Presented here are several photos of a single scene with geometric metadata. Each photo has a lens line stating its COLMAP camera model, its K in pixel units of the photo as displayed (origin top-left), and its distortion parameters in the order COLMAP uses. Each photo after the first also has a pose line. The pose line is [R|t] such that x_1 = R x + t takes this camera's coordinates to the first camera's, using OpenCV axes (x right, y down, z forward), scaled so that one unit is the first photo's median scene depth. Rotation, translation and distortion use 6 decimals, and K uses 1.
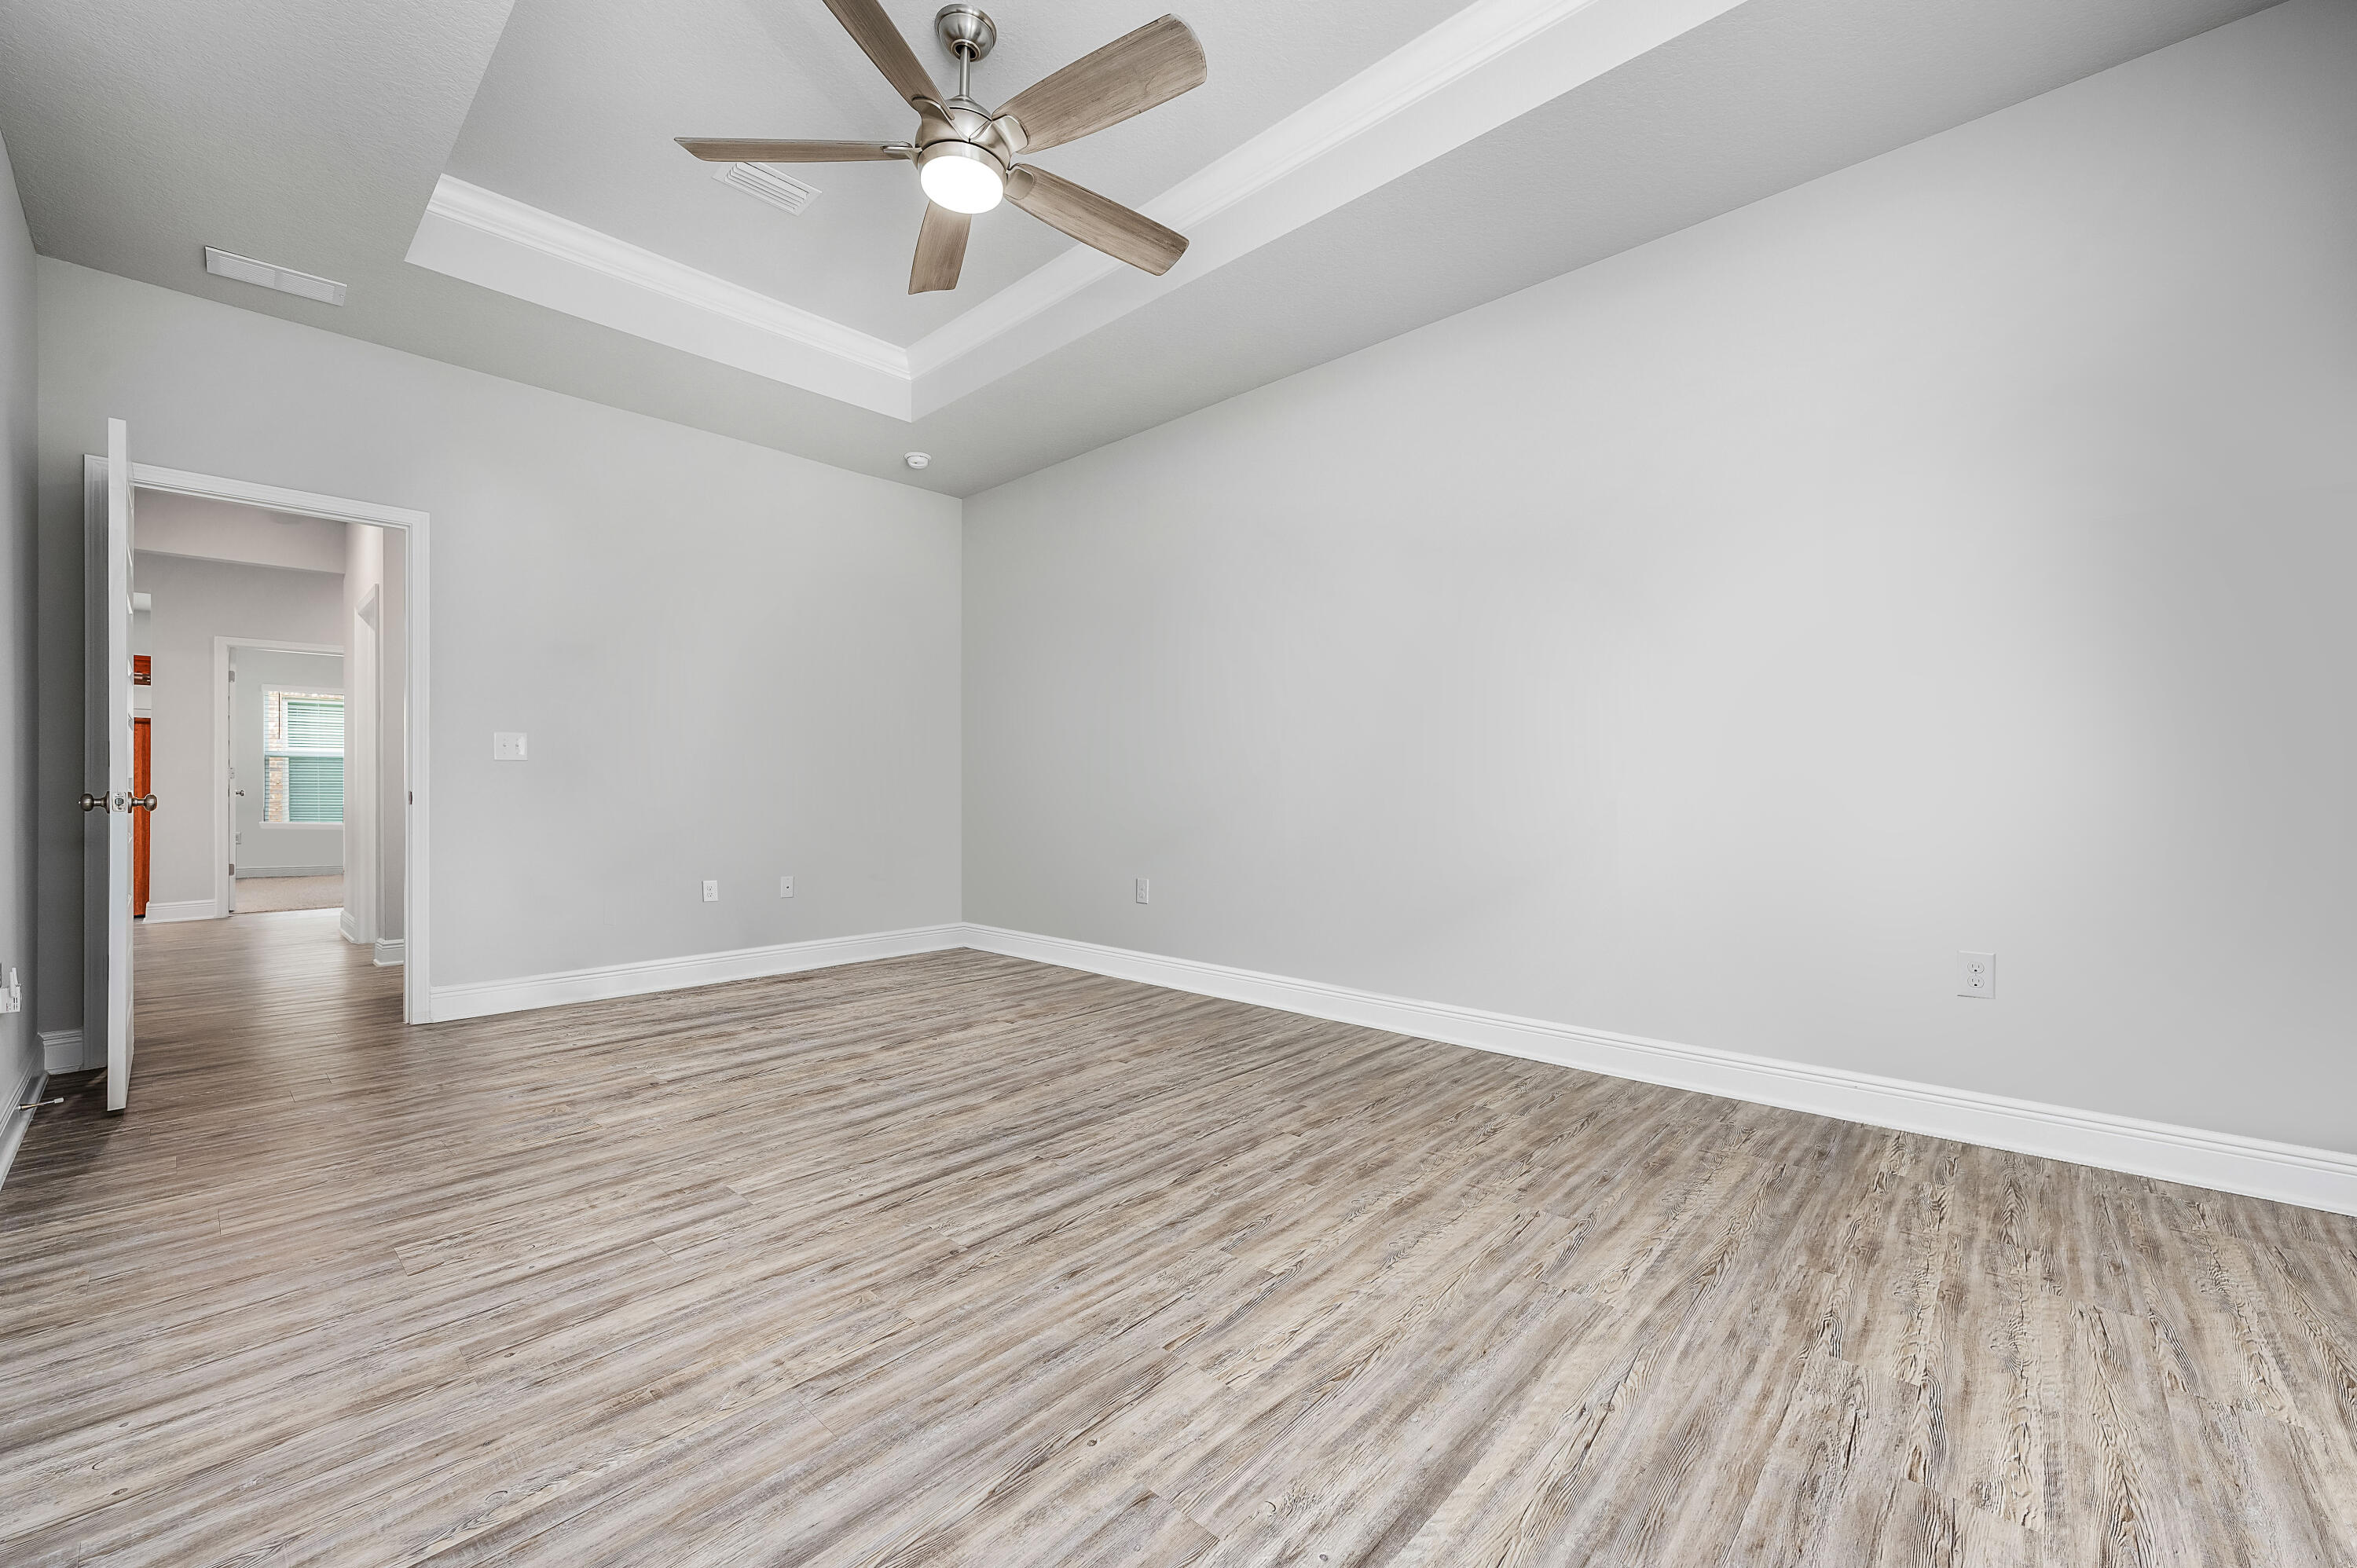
lens RADIAL K [[961.3, 0, 1174.2], [0, 961.3, 778.9], [0, 0, 1]] dist [-0.001481, -0.000606]
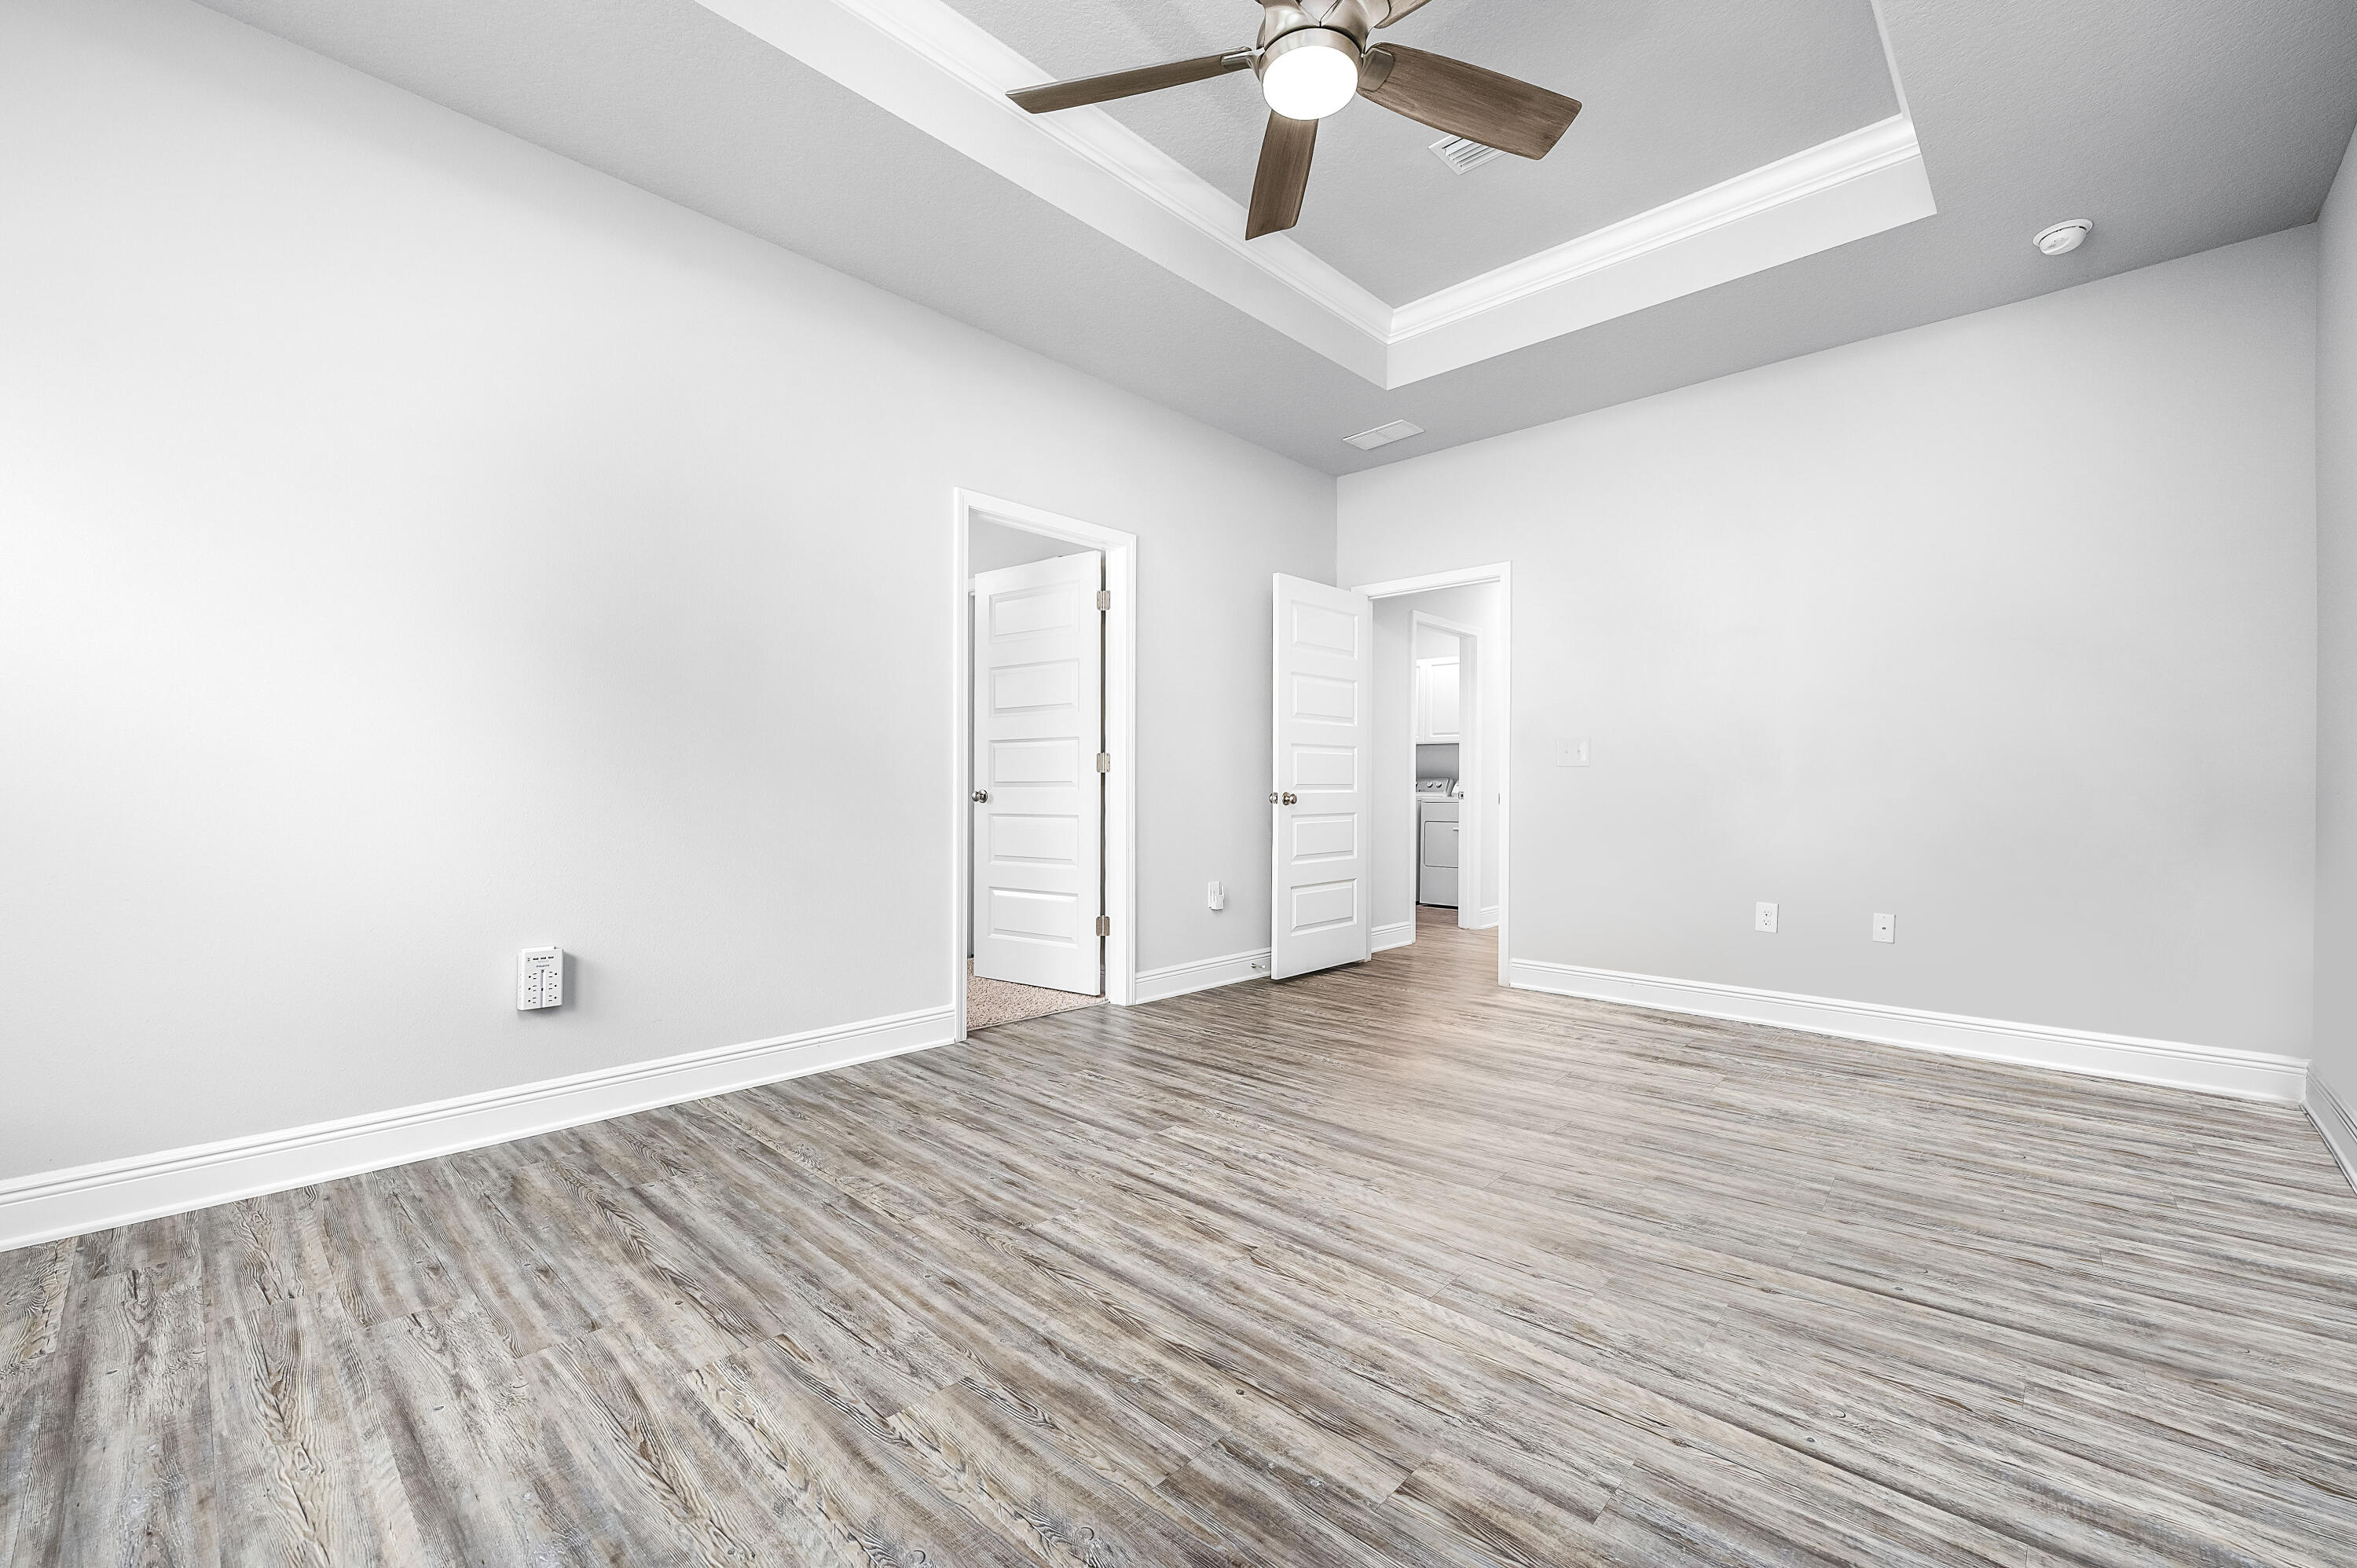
lens RADIAL K [[961.3, 0, 1185.8], [0, 961.3, 788.7], [0, 0, 1]] dist [-0.001481, -0.000606]
pose [[-0.009211, -0.000989, -0.999957, 0.773841], [0.004845, 0.999988, -0.001034, 0.009868], [0.999946, -0.004854, -0.009206, 1.105063]]
